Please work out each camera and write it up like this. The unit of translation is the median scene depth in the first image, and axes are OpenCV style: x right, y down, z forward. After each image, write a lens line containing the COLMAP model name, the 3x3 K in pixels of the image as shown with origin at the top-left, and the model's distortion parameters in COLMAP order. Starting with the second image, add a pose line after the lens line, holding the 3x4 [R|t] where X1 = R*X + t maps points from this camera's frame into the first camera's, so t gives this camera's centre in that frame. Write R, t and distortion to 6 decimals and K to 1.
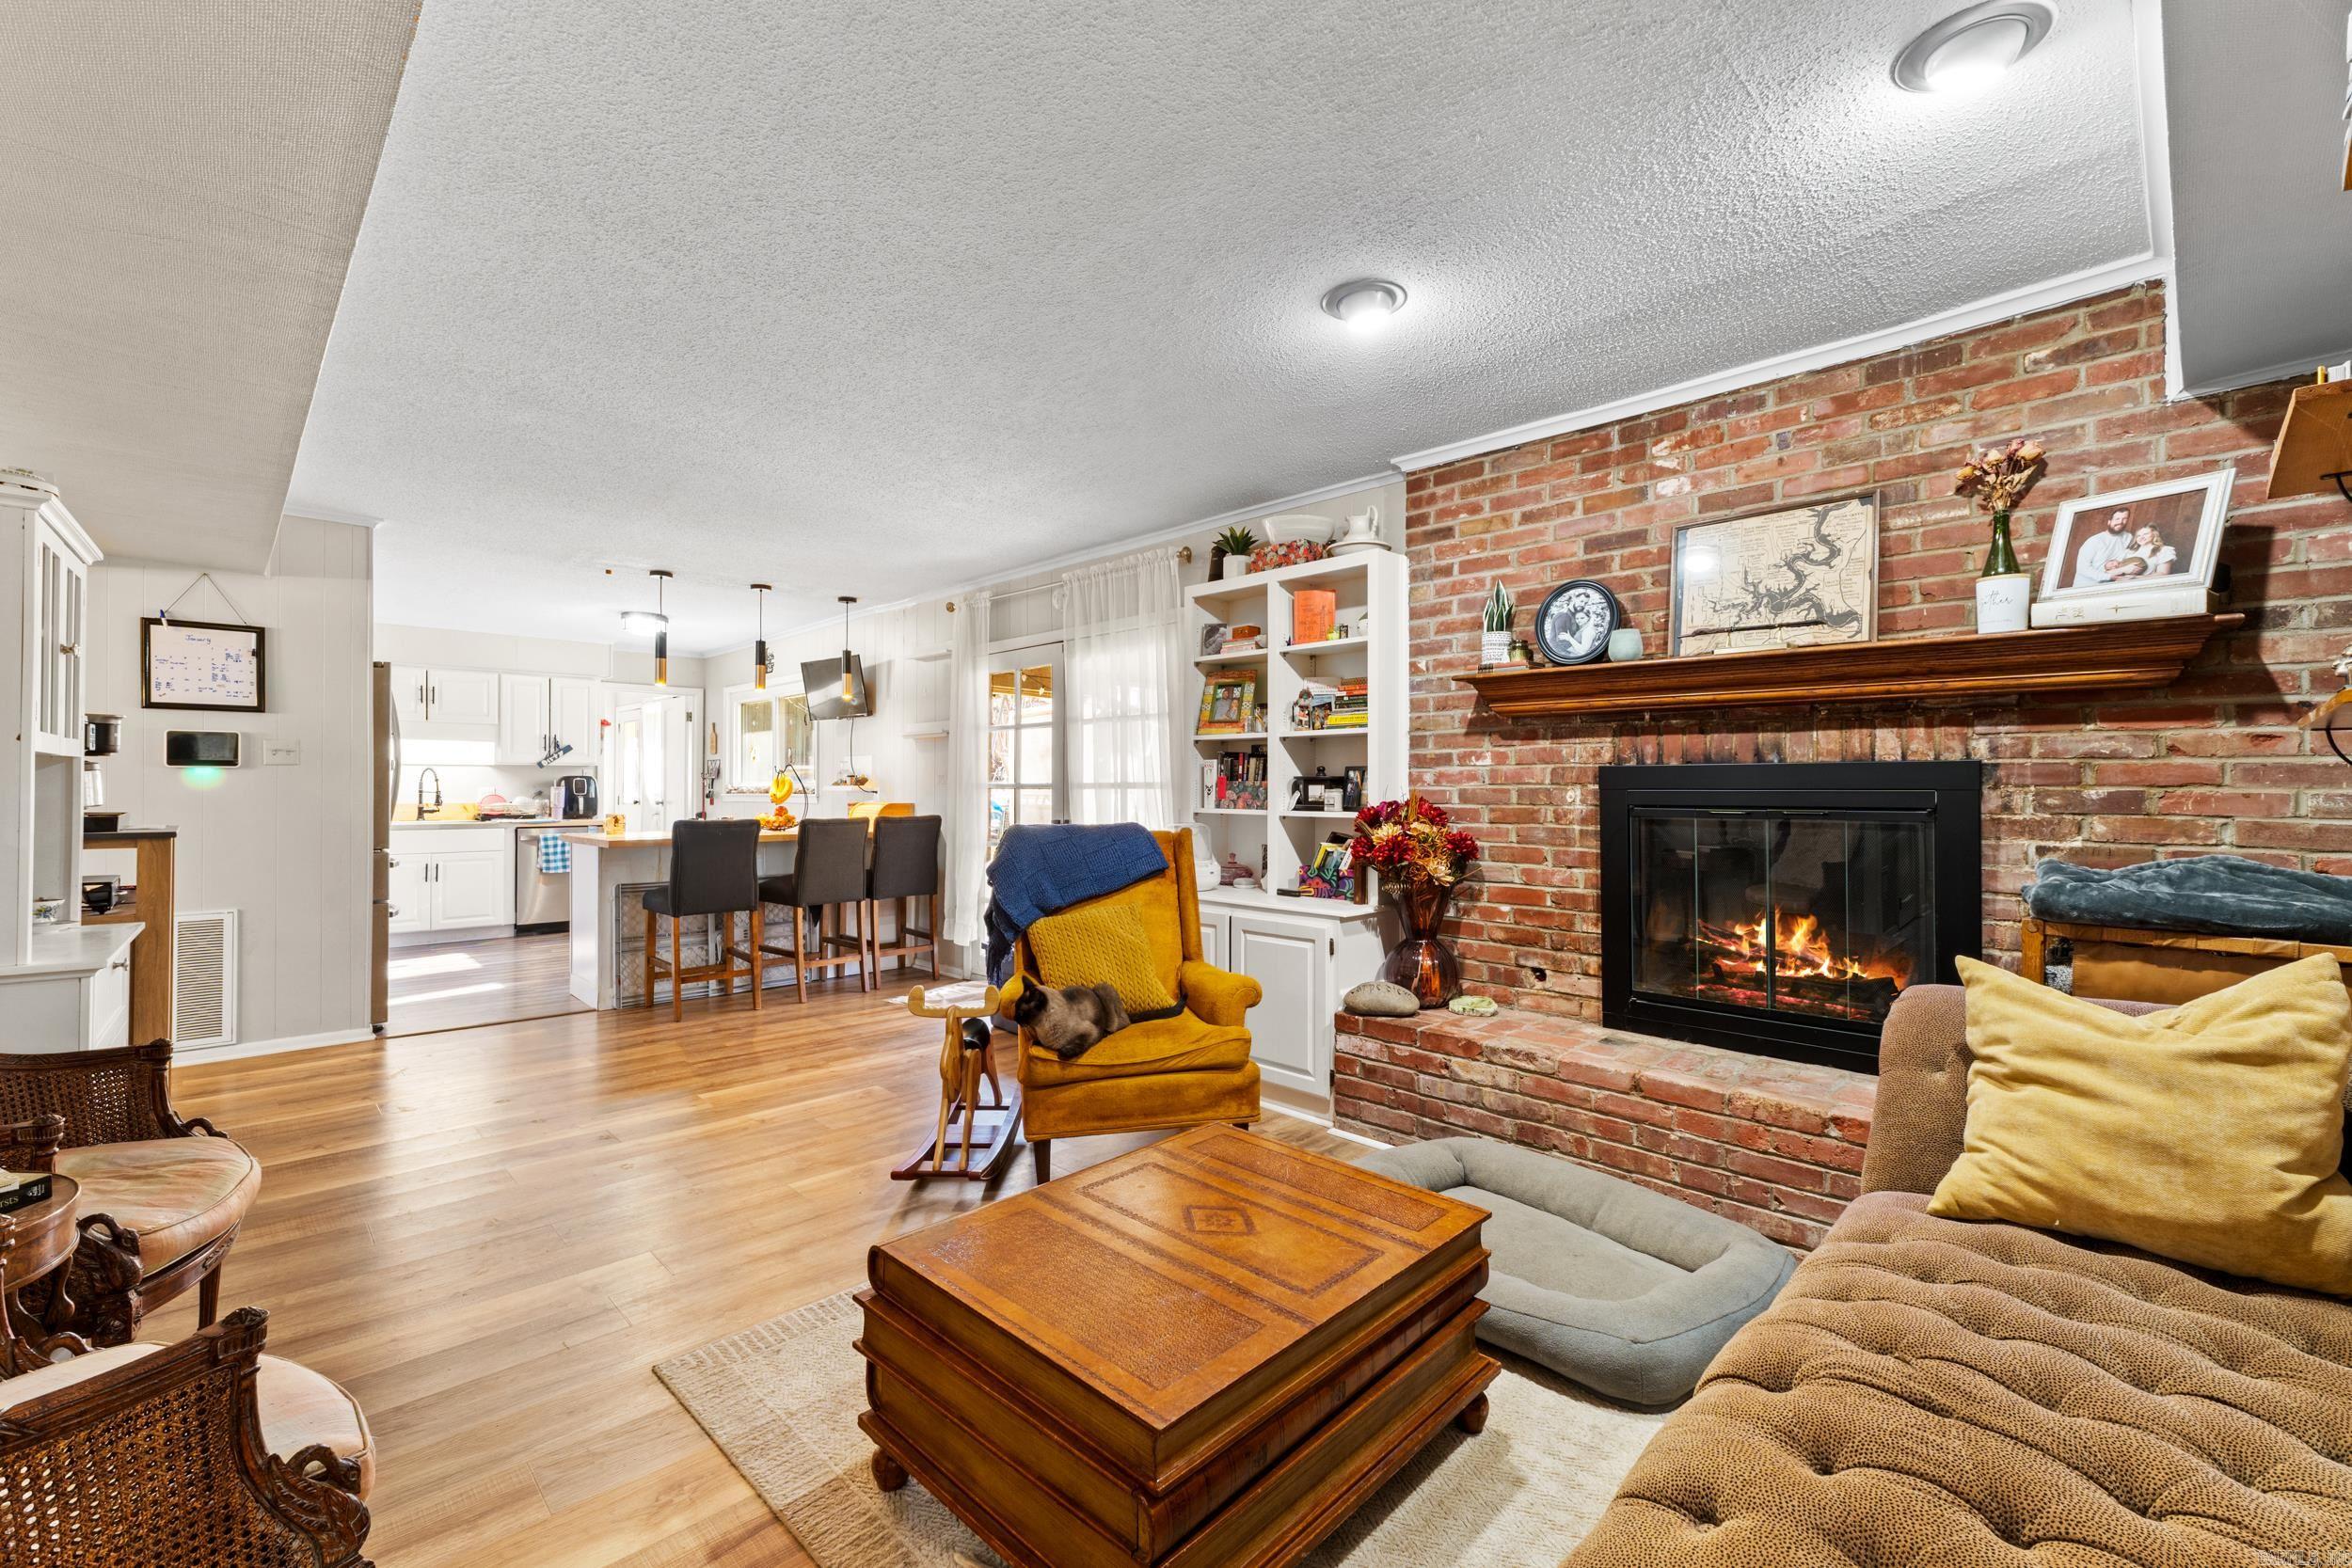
lens RADIAL K [[988.2, 0, 1179.2], [0, 988.2, 784.5], [0, 0, 1]] dist [0.005091, -0.000081]
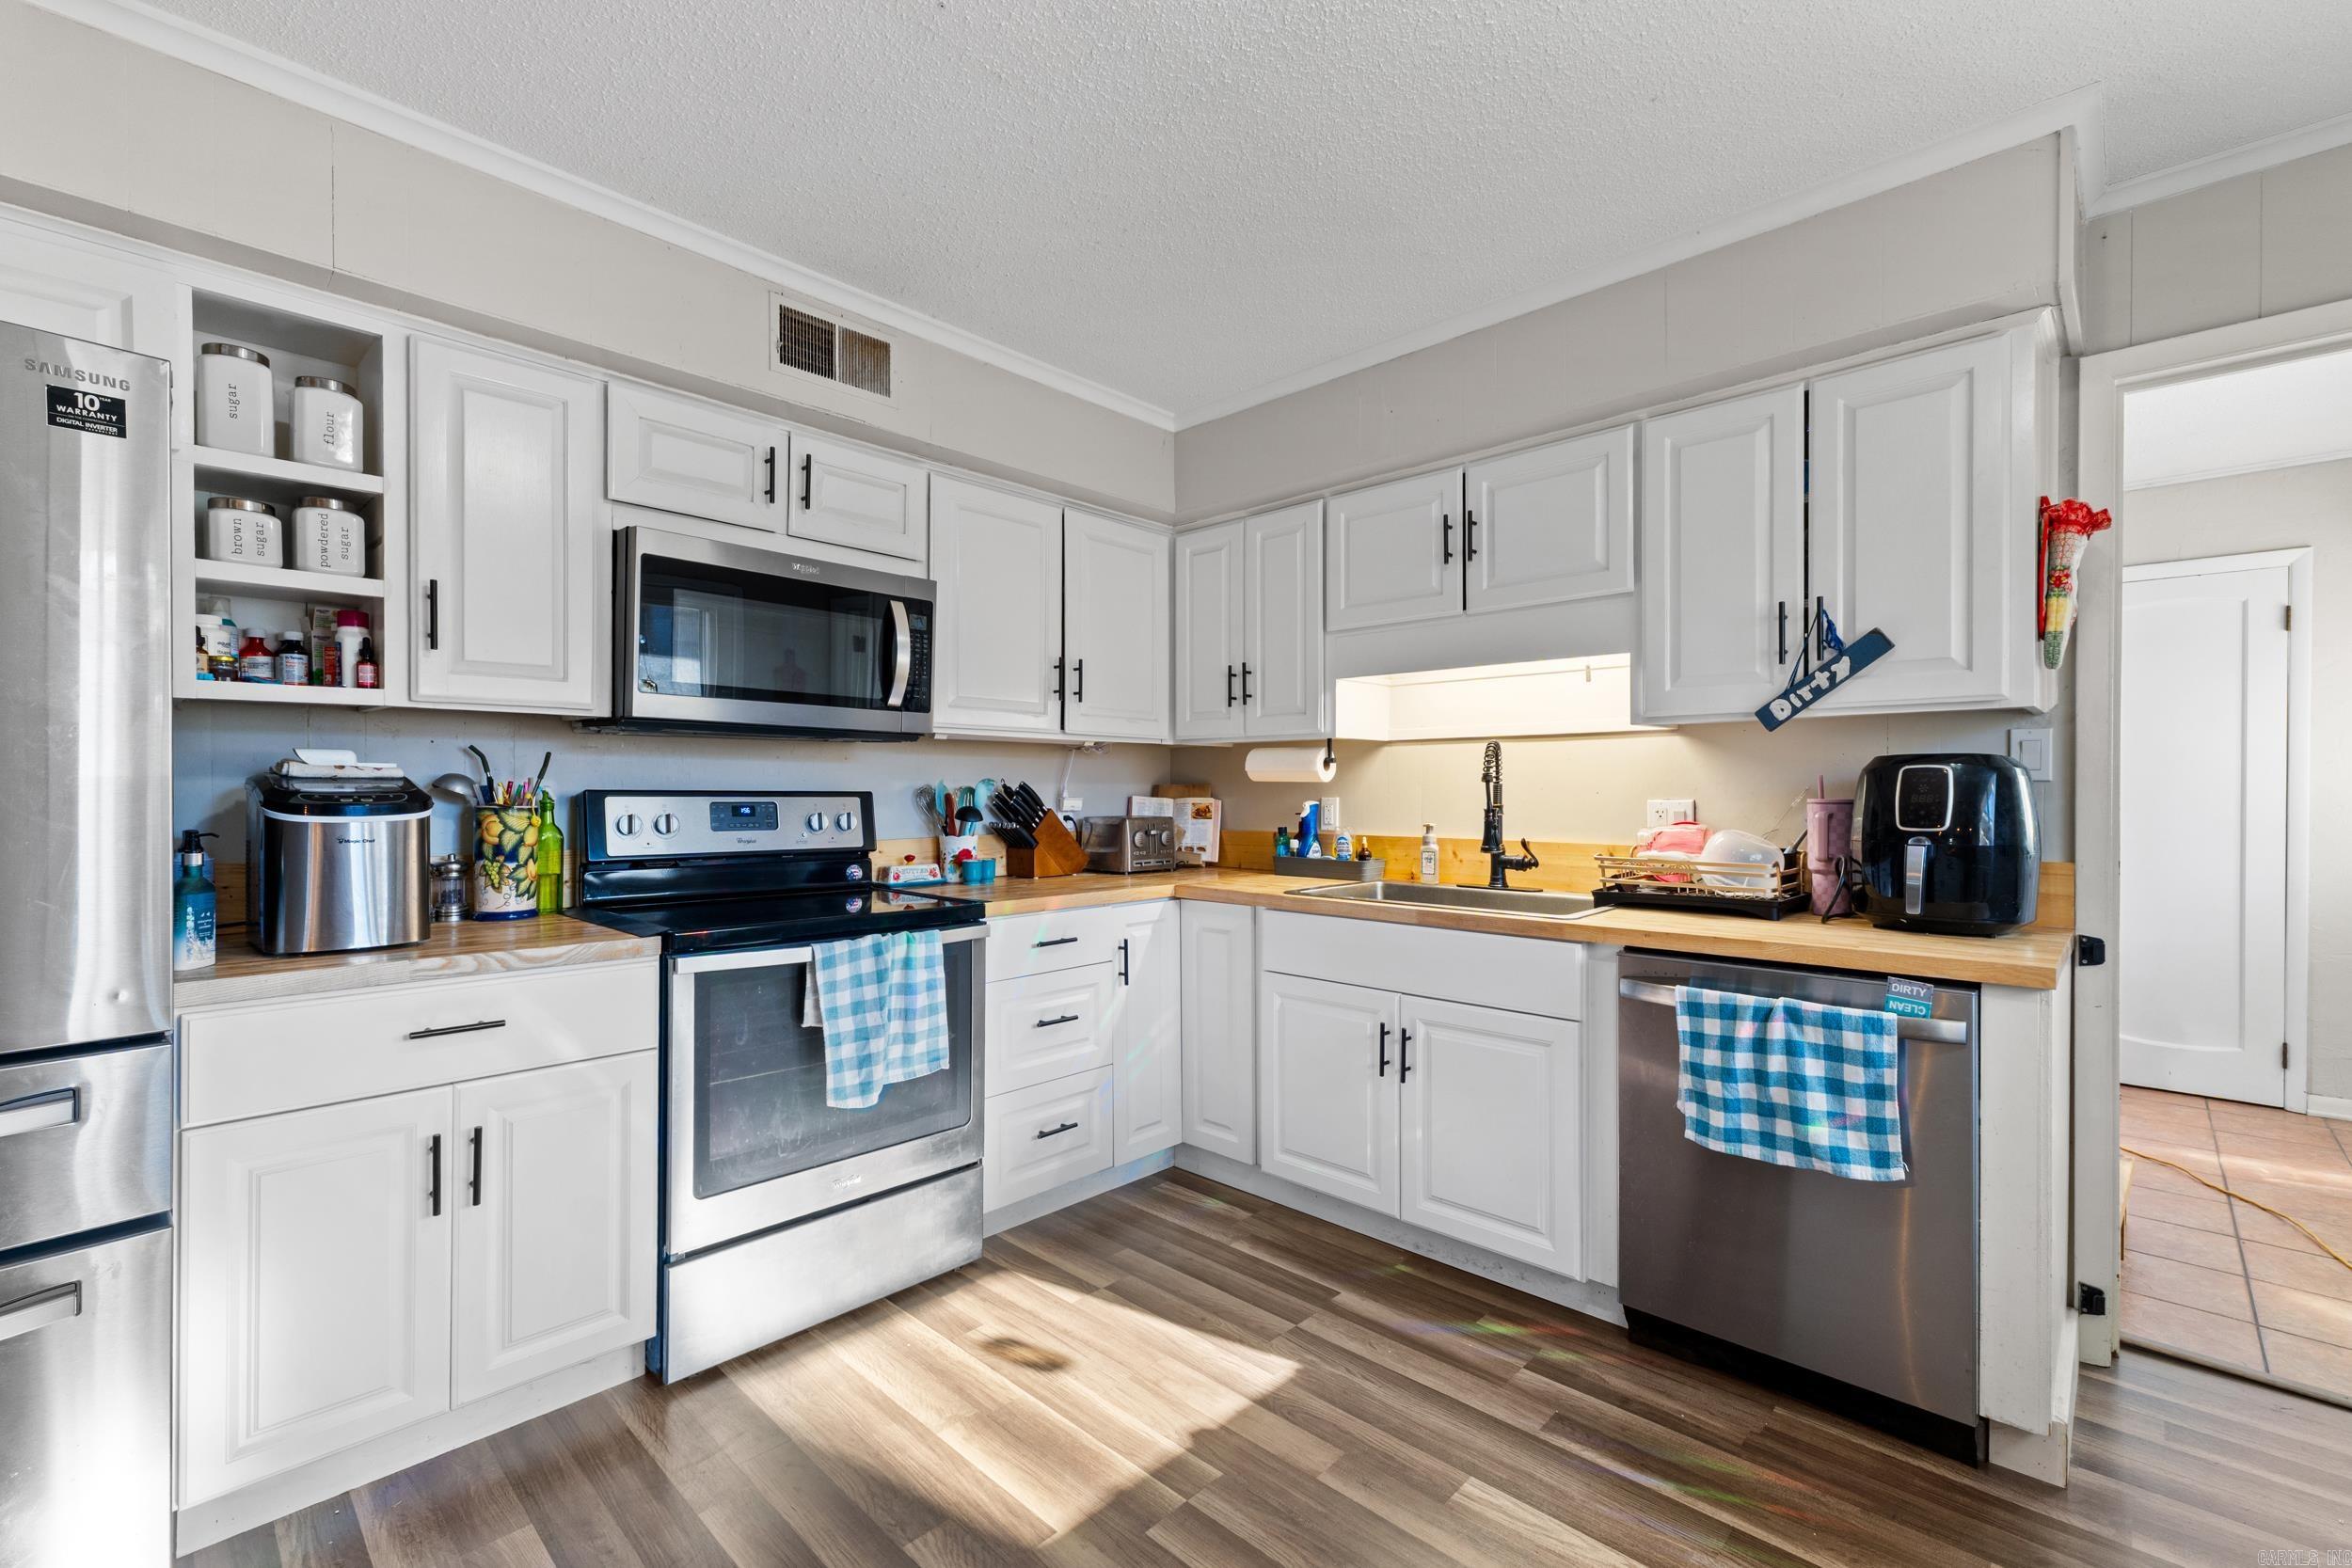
lens RADIAL K [[988.2, 0, 1188.7], [0, 988.2, 793.5], [0, 0, 1]] dist [0.005091, -0.000081]
pose [[0.022967, 0.004347, -0.999727, -0.958213], [0.002766, 0.999986, 0.004411, -0.002083], [0.999732, -0.002866, 0.022955, 2.120123]]
